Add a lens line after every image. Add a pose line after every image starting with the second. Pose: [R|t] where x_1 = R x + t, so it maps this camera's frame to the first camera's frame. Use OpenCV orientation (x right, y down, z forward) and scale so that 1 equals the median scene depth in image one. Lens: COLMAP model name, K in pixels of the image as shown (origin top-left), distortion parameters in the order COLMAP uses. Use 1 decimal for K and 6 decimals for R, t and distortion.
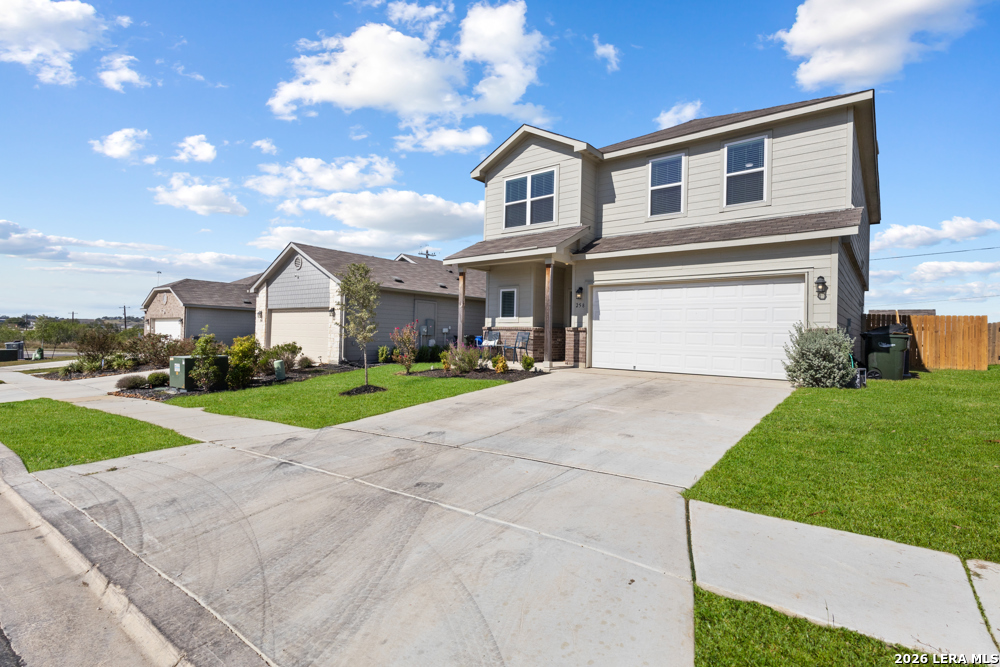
lens RADIAL K [[485.0, 0, 500.0], [0, 485.0, 333.5], [0, 0, 1]] dist [0.001508, 0.000163]
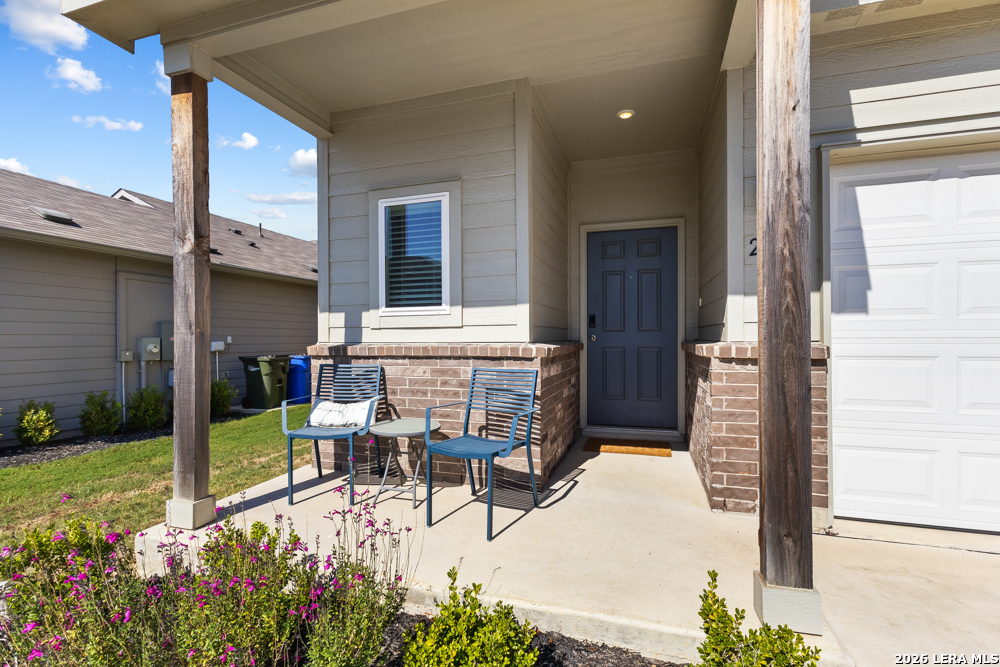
lens RADIAL K [[470.5, 0, 499.0], [0, 470.5, 342.4], [0, 0, 1]] dist [0.002688, 0.000530]
pose [[0.937264, -0.029359, 0.347383, -0.029812], [0.023186, 0.999491, 0.021915, -0.019906], [-0.347849, -0.012485, 0.937467, 0.780879]]
